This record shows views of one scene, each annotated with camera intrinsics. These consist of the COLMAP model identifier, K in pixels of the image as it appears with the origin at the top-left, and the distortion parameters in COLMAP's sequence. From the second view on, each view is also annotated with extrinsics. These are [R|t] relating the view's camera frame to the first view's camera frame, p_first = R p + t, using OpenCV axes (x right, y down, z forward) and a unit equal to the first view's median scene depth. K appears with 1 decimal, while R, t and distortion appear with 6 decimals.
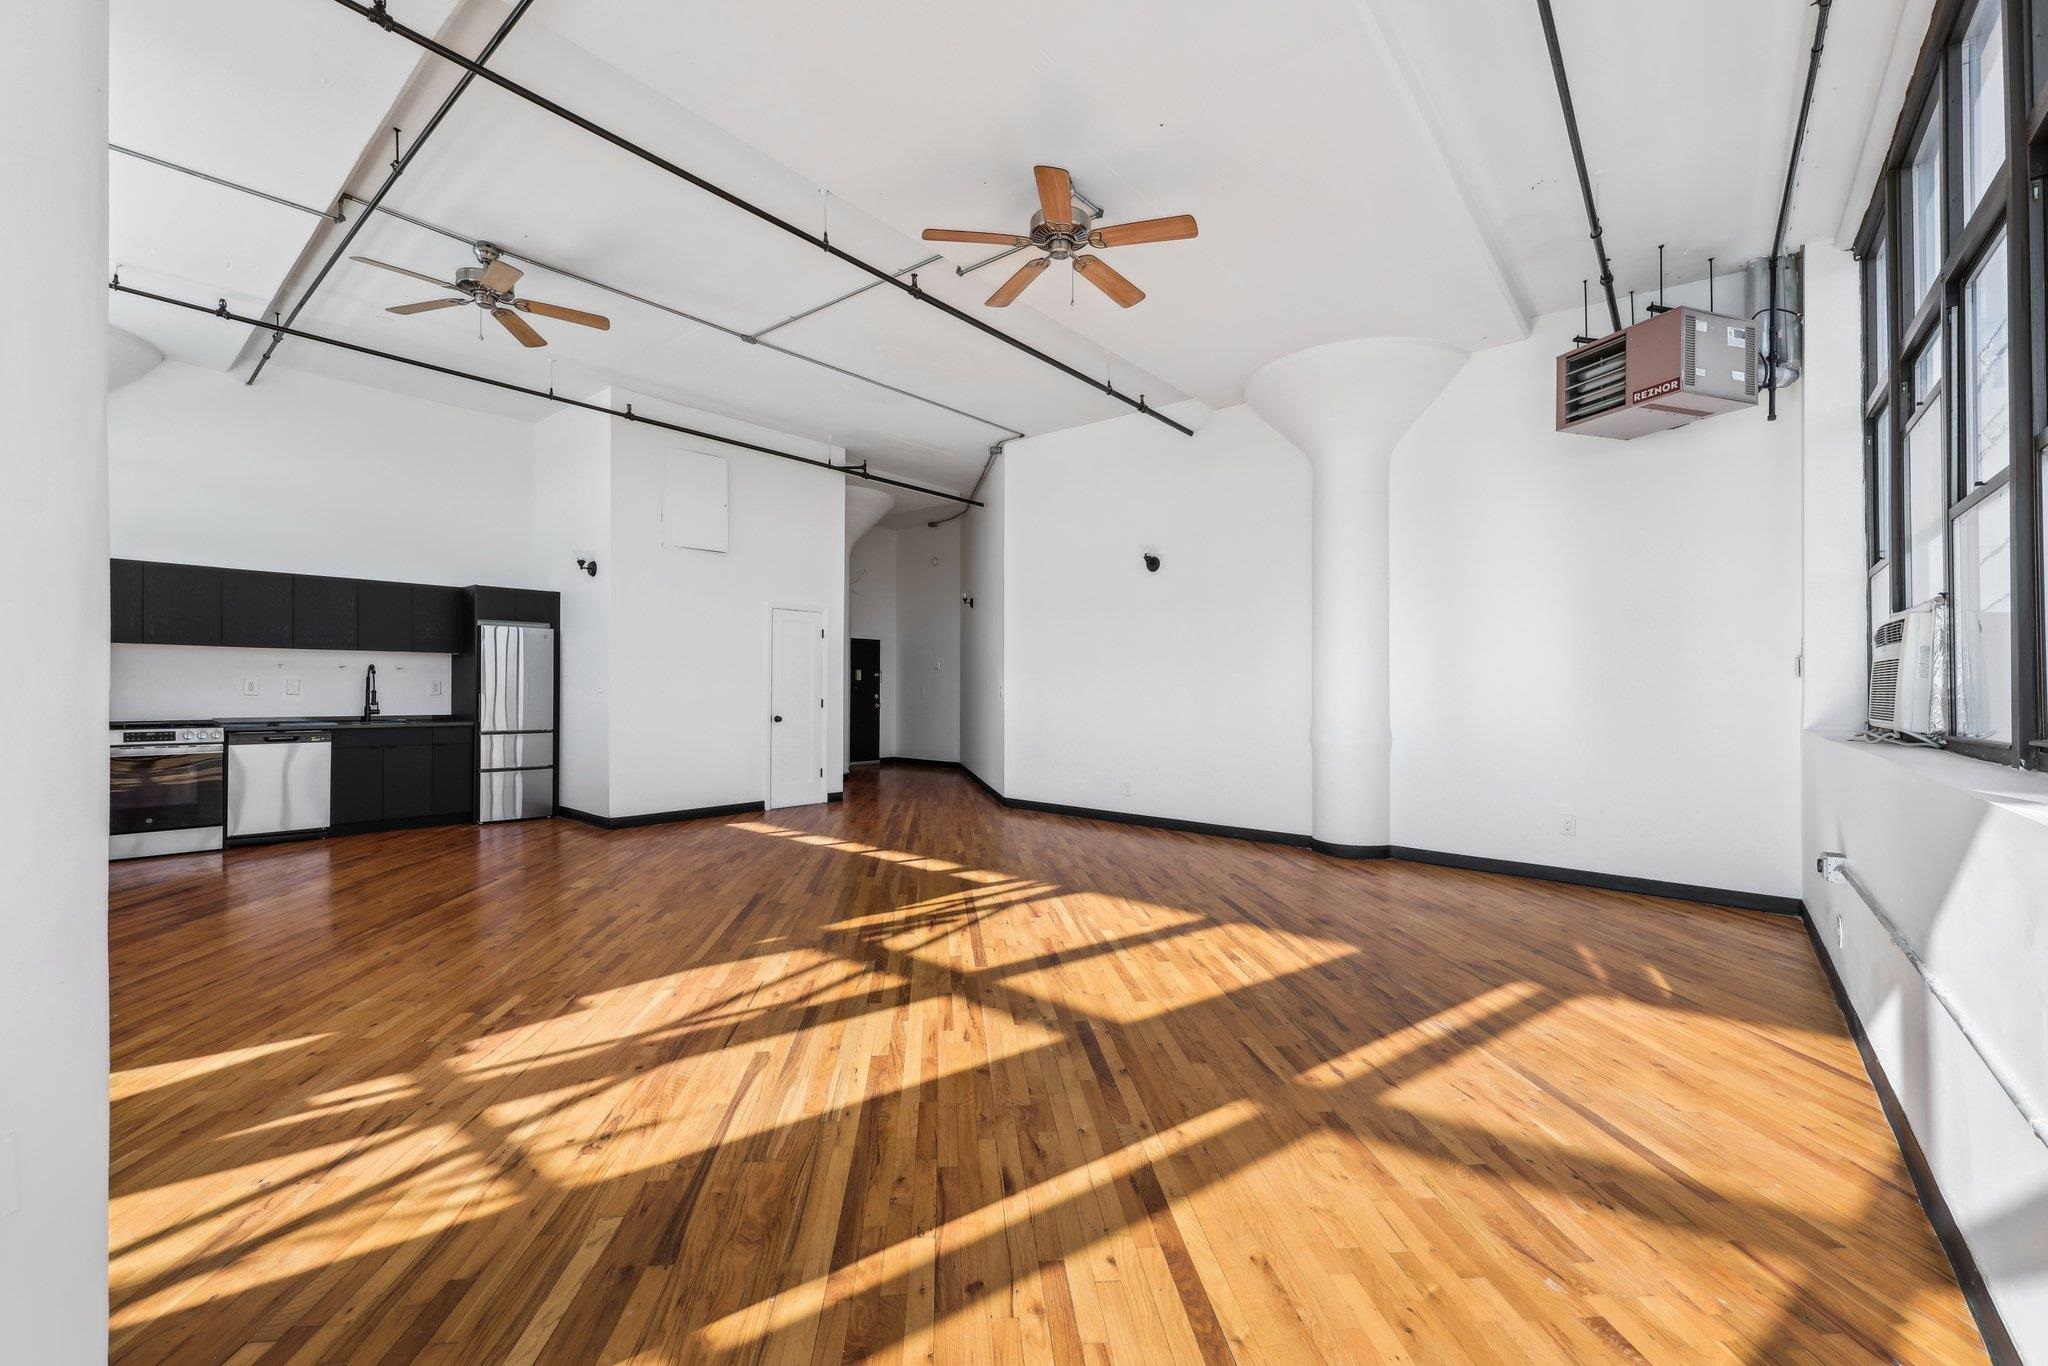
lens RADIAL K [[839.5, 0, 1007.5], [0, 839.5, 679.3], [0, 0, 1]] dist [0.010429, -0.000161]
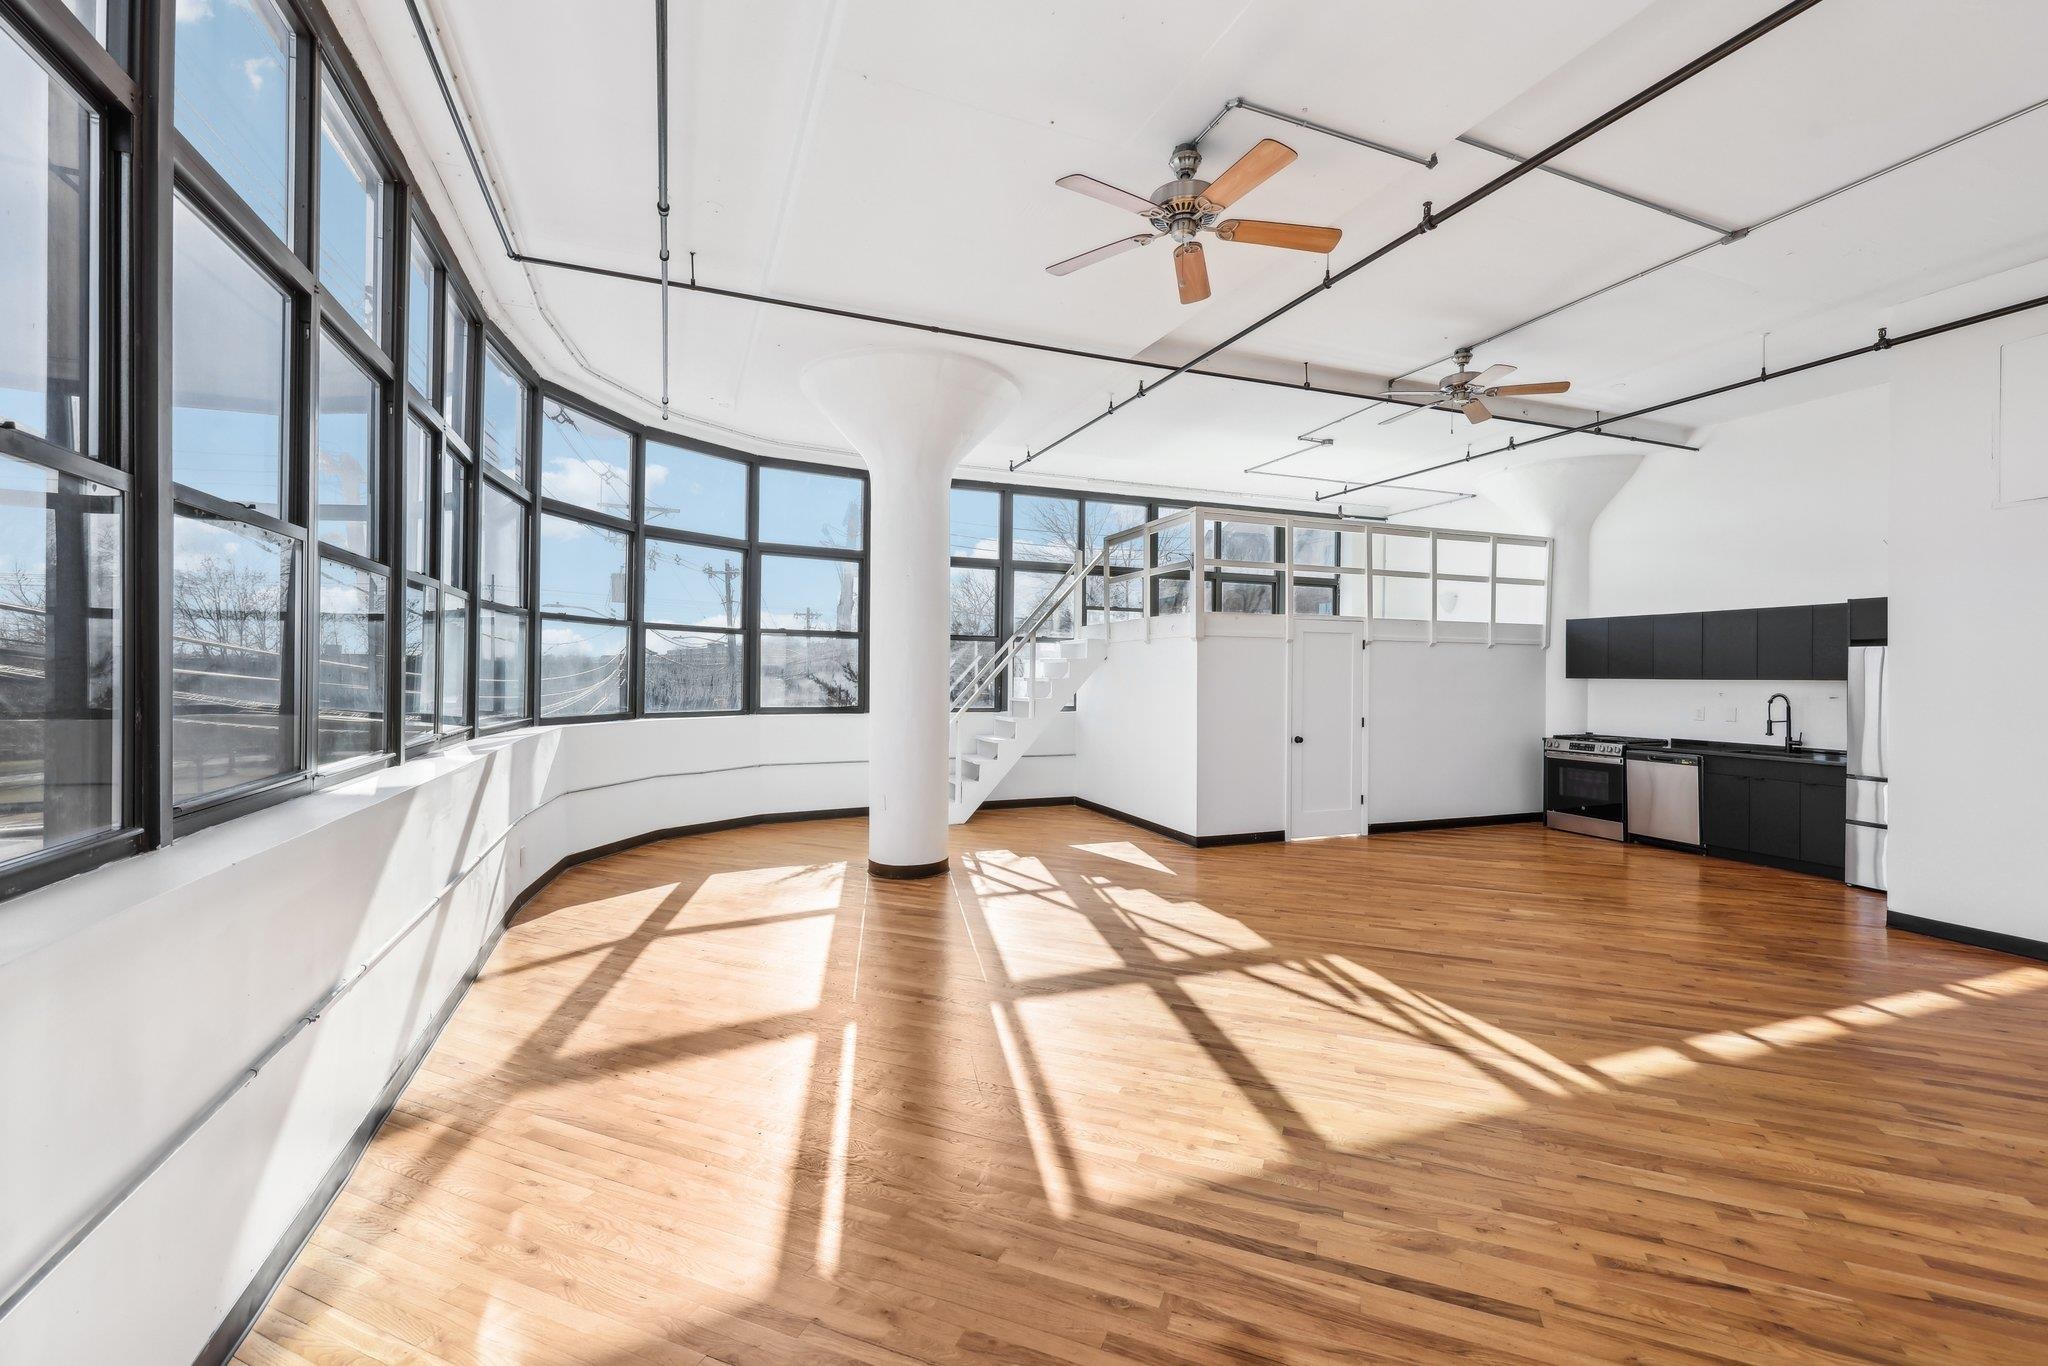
lens RADIAL K [[839.5, 0, 1032.3], [0, 839.5, 680.3], [0, 0, 1]] dist [0.010429, -0.000161]
pose [[-0.450999, -0.015552, -0.892389, 0.584811], [-0.014518, 0.999844, -0.010088, -0.012232], [0.892406, 0.008406, -0.451155, 0.781047]]
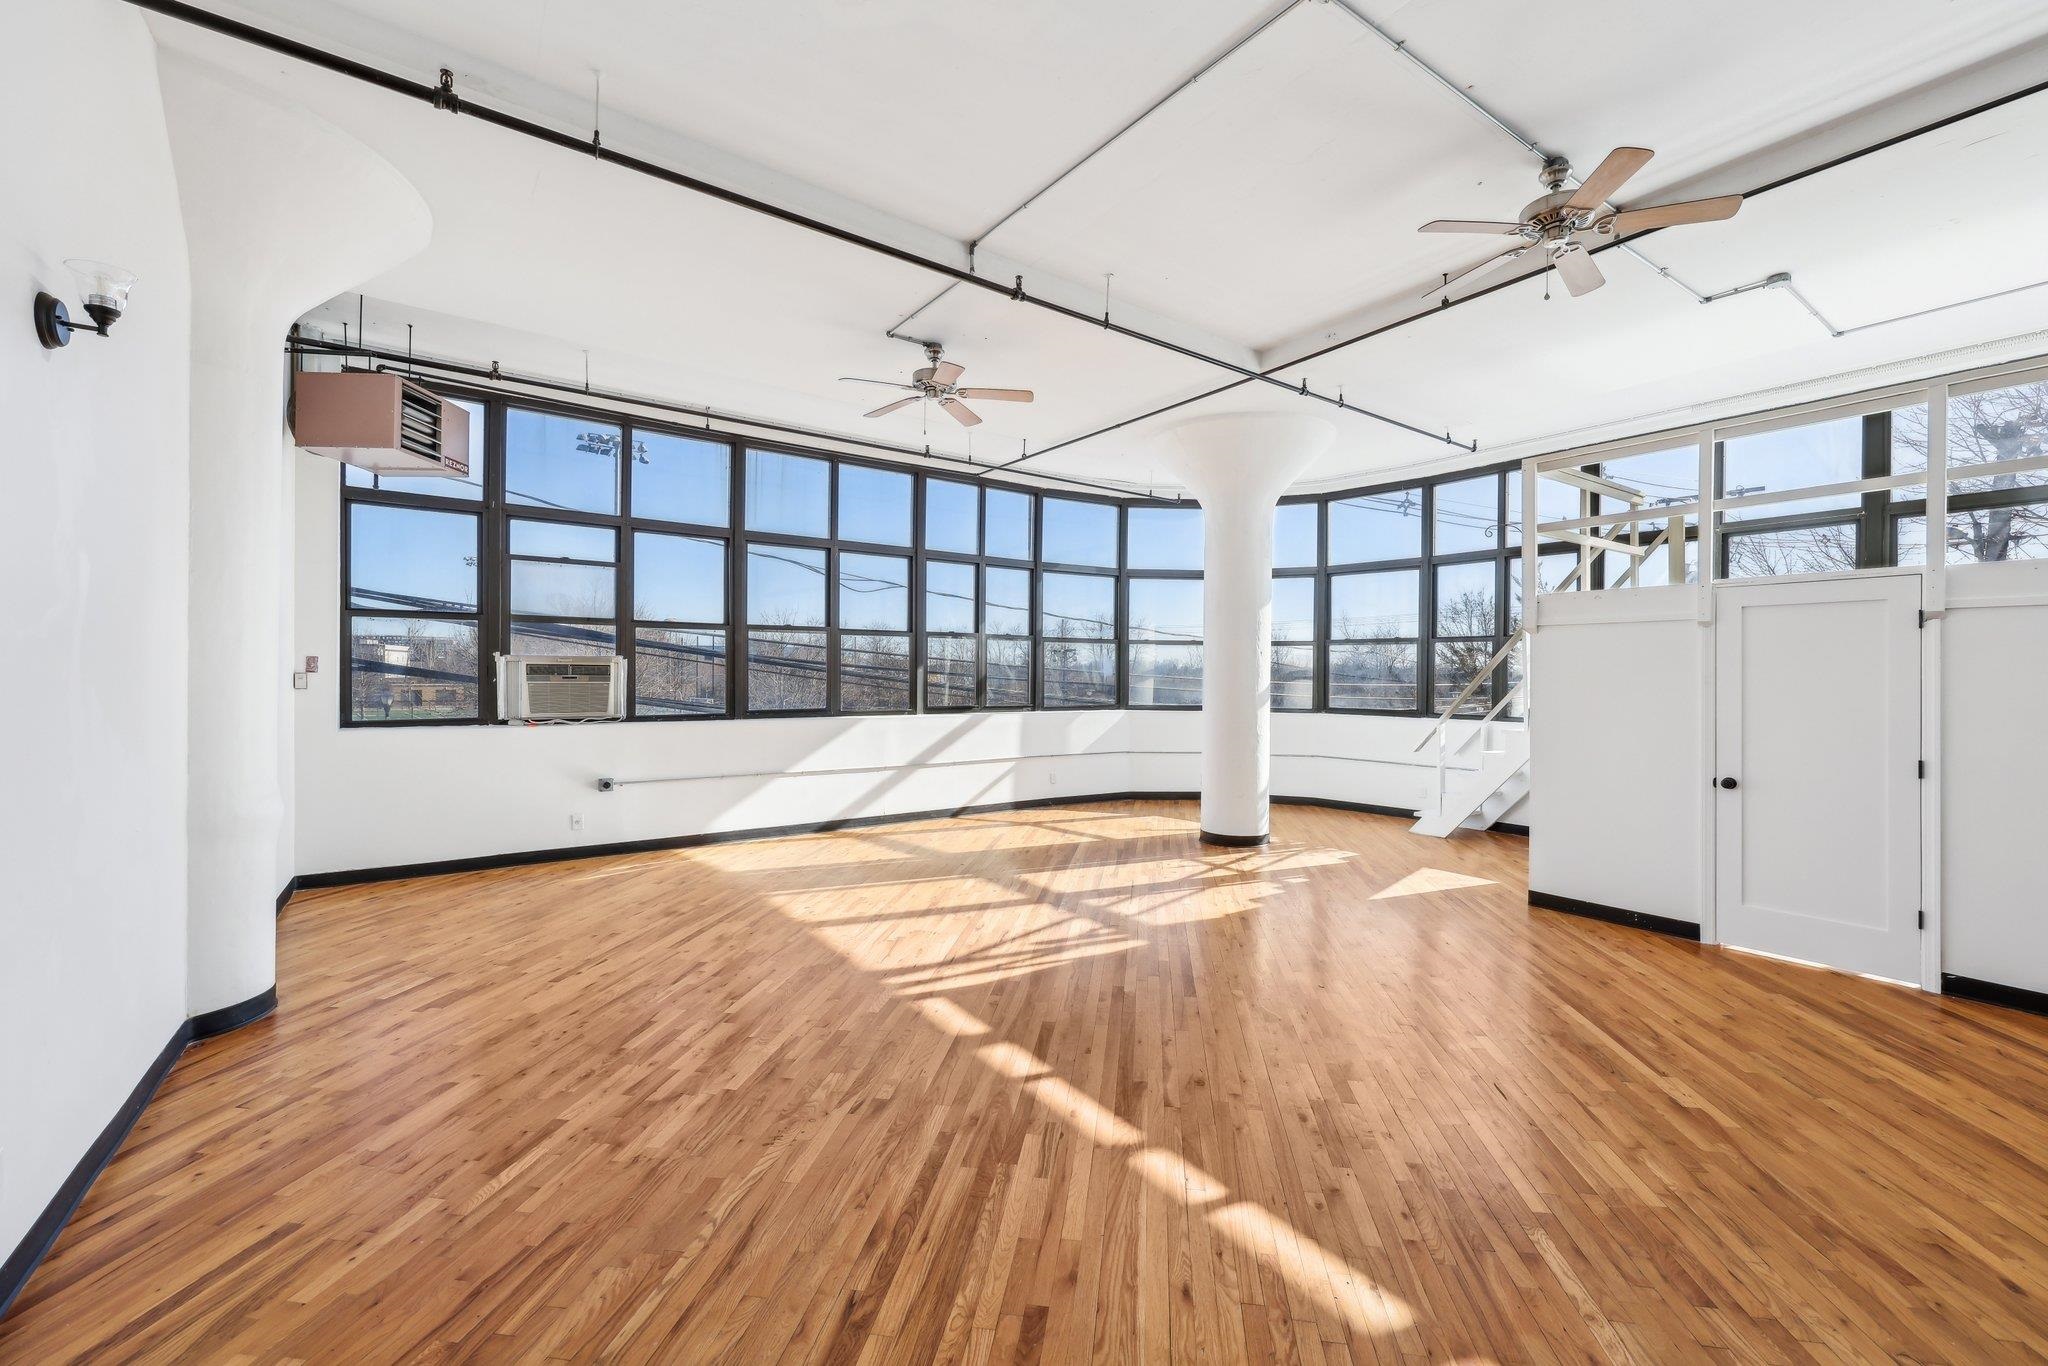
lens RADIAL K [[839.5, 0, 1036.5], [0, 839.5, 679.8], [0, 0, 1]] dist [0.010429, -0.000161]
pose [[-0.974952, -0.023797, 0.221140, -0.213186], [-0.022482, 0.999711, 0.008462, -0.027687], [-0.221278, 0.003278, -0.975205, 1.422072]]
